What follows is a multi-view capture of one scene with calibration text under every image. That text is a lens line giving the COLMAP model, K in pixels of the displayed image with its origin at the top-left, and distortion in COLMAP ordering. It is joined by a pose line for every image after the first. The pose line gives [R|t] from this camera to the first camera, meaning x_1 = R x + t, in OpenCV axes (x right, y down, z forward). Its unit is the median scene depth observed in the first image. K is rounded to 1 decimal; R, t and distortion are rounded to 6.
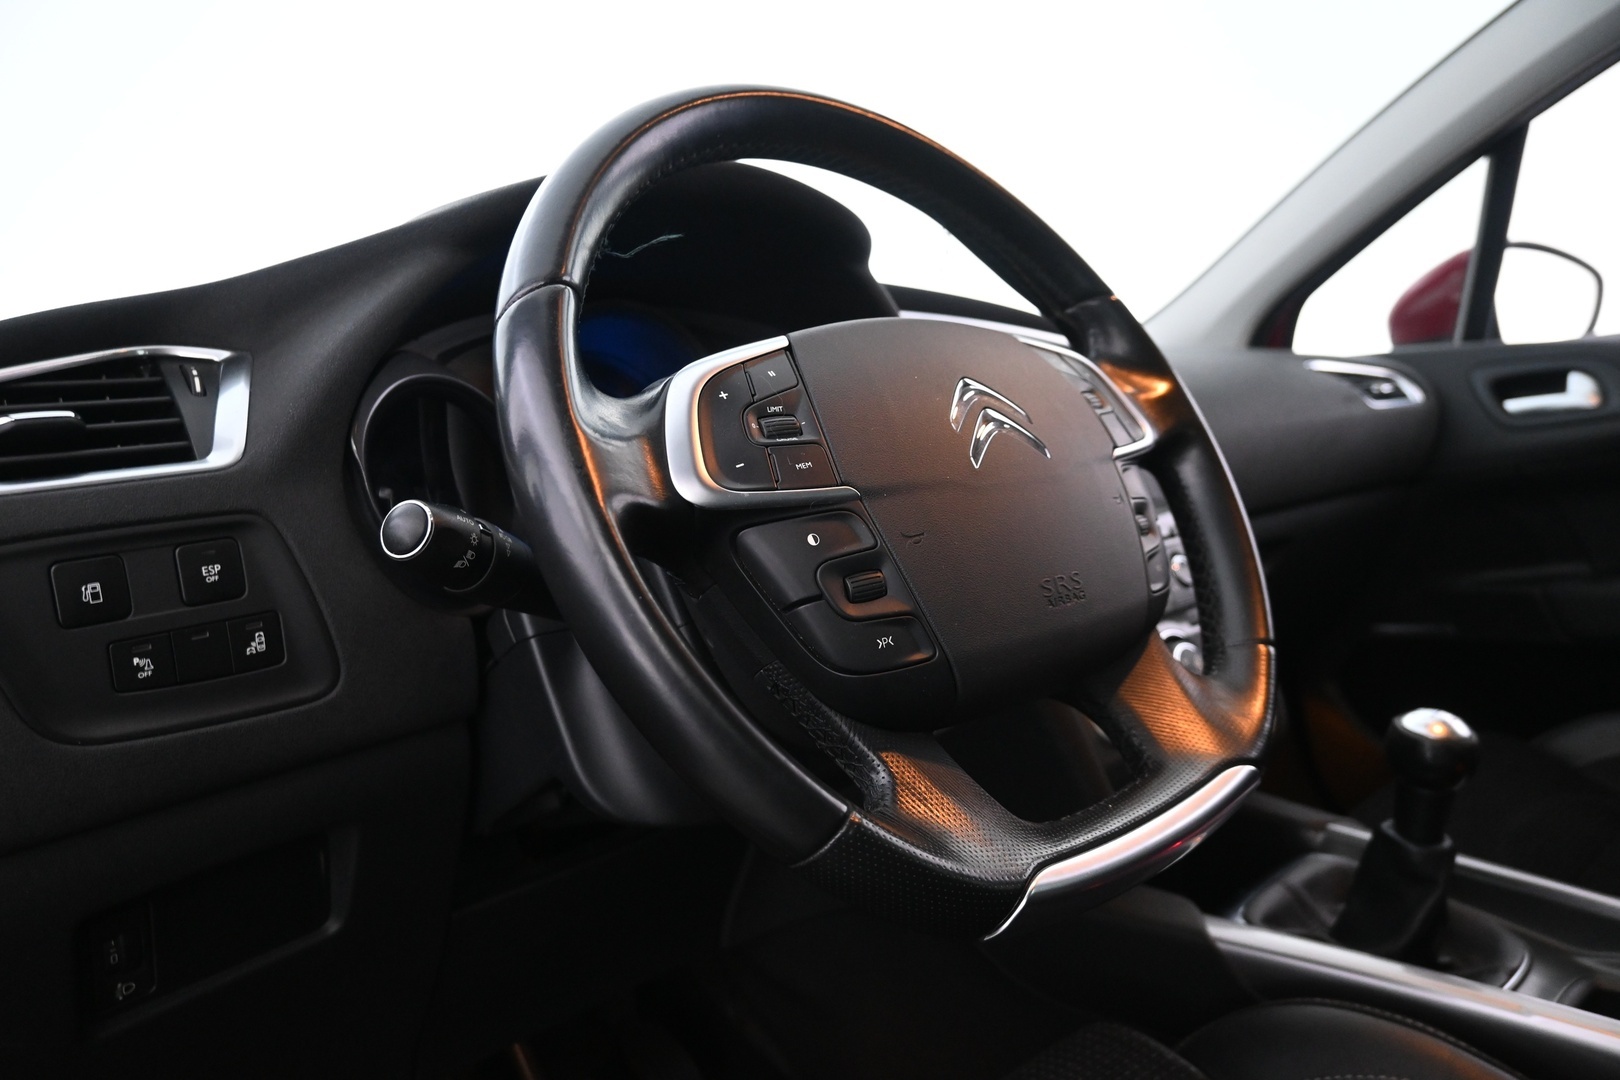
lens RADIAL K [[1146.1, 0, 810.0], [0, 1146.1, 540.0], [0, 0, 1]] dist [0.002191, 0.000887]
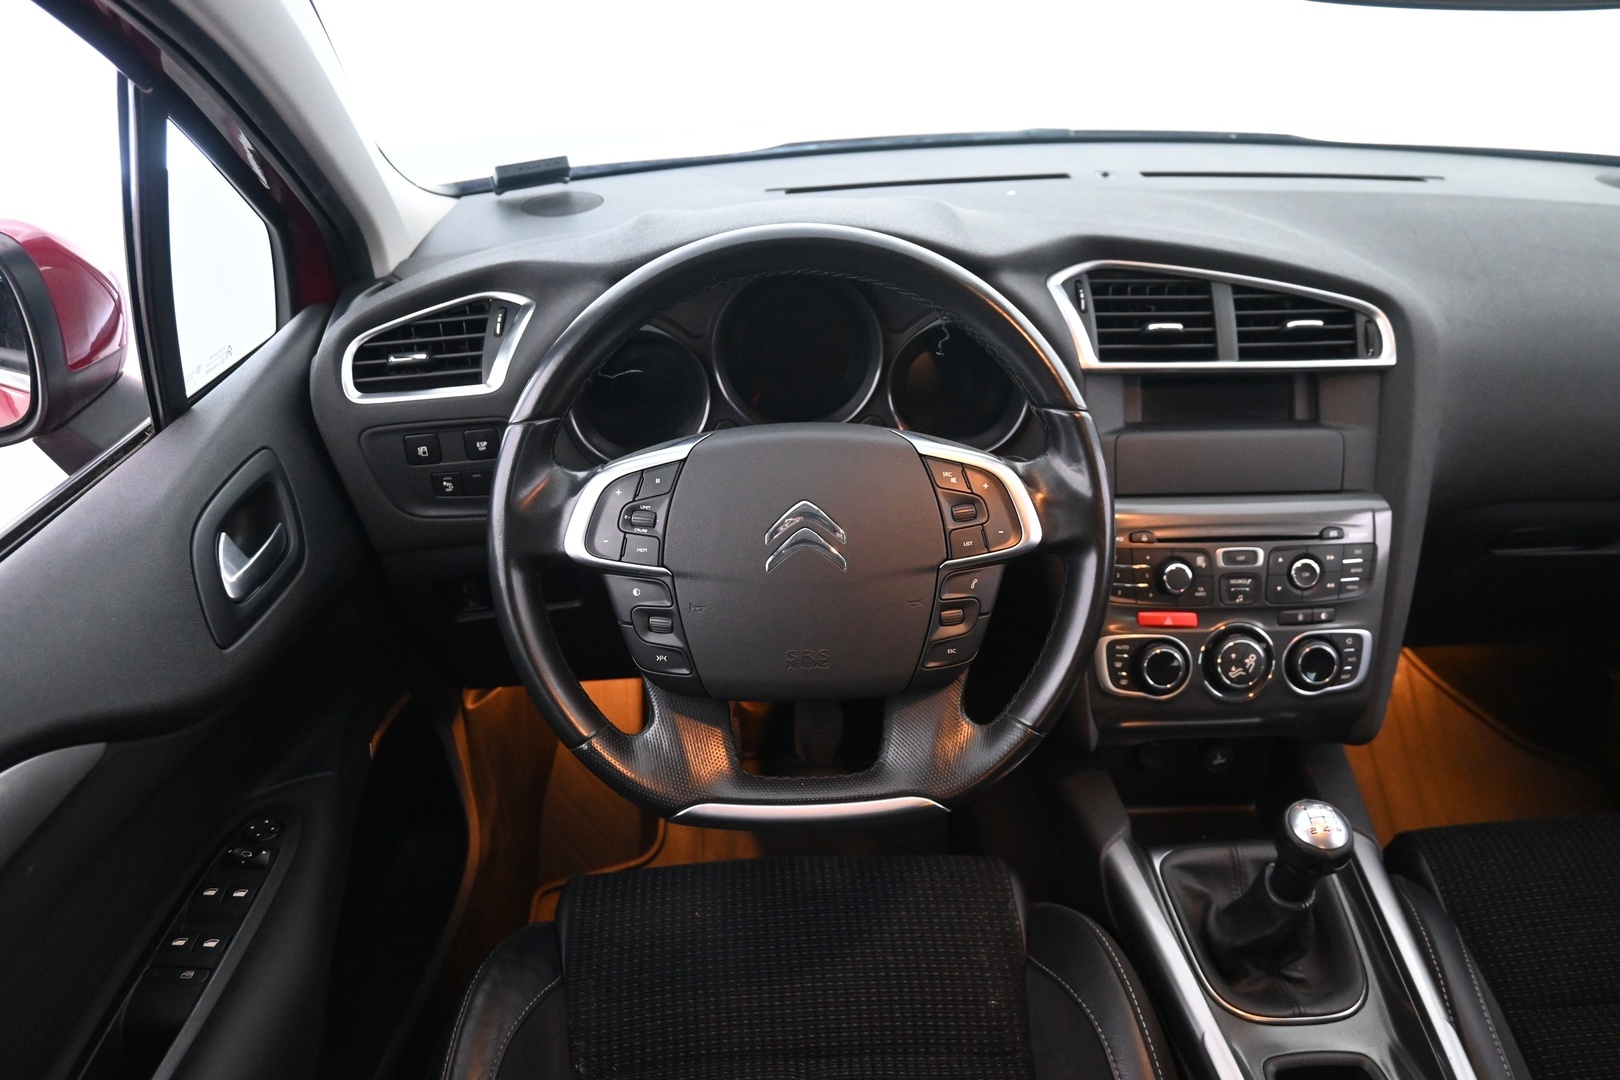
lens RADIAL K [[1146.1, 0, 810.0], [0, 1146.1, 540.0], [0, 0, 1]] dist [0.002191, 0.000887]
pose [[0.761787, 0.394249, -0.514051, 0.922959], [-0.128151, 0.869527, 0.476970, -0.806586], [0.635026, -0.297473, 0.712918, -0.050565]]
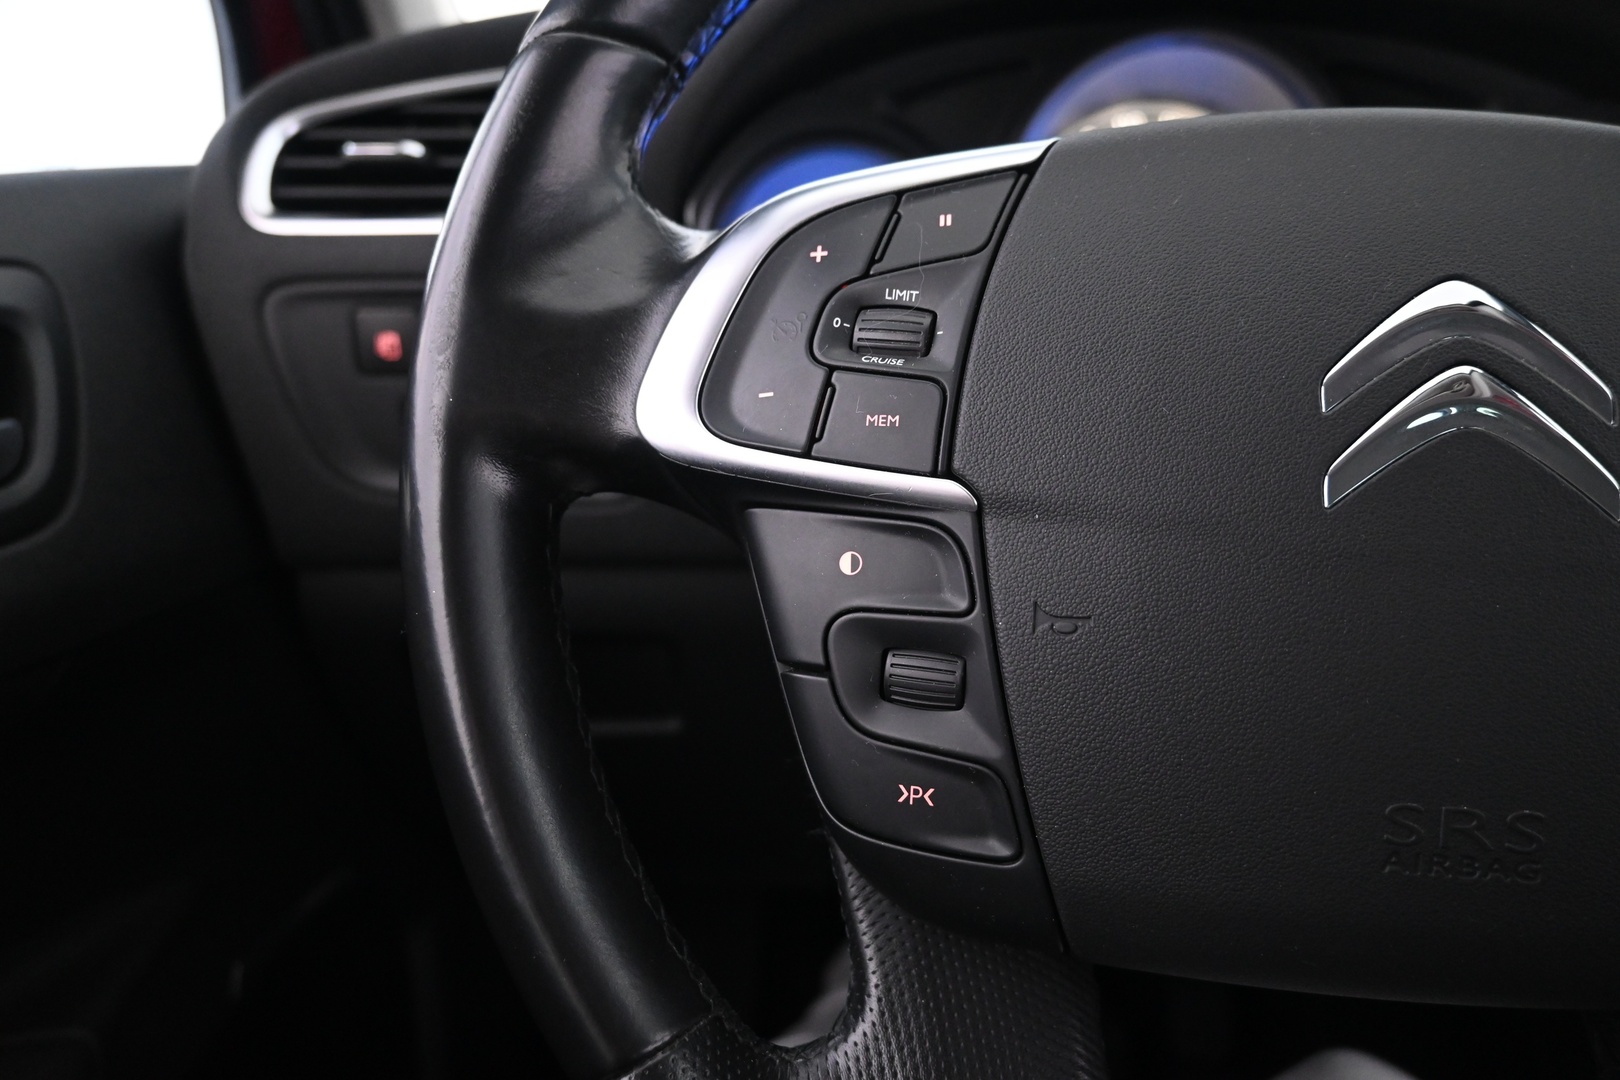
lens RADIAL K [[1179.9, 0, 810.0], [0, 1179.9, 540.0], [0, 0, 1]] dist [-0.000704, -0.001032]
pose [[0.667115, 0.333018, -0.666375, 0.302825], [-0.146349, 0.935673, 0.321088, -0.158935], [0.730438, -0.116679, 0.672939, 0.529599]]
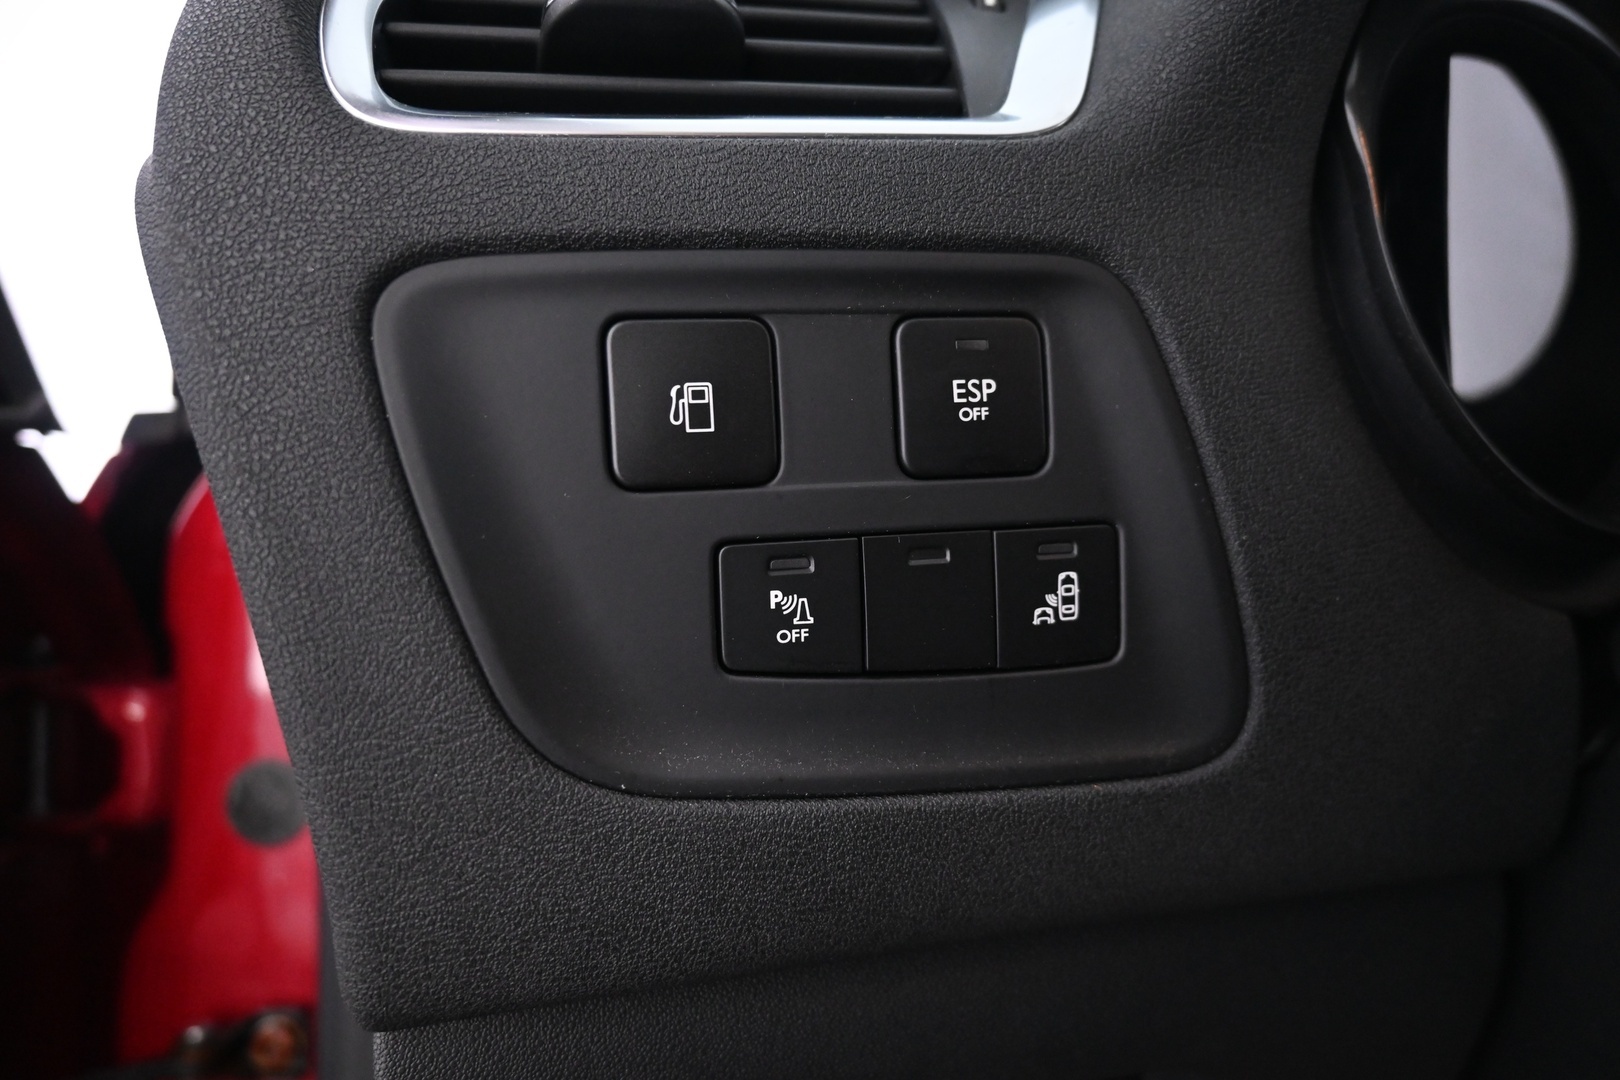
lens RADIAL K [[1179.9, 0, 810.0], [0, 1179.9, 540.0], [0, 0, 1]] dist [-0.000704, -0.001032]
pose [[0.806393, 0.098693, -0.583087, -0.332234], [-0.102018, 0.994410, 0.027226, 0.070461], [0.582514, 0.037530, 0.811954, 0.651396]]
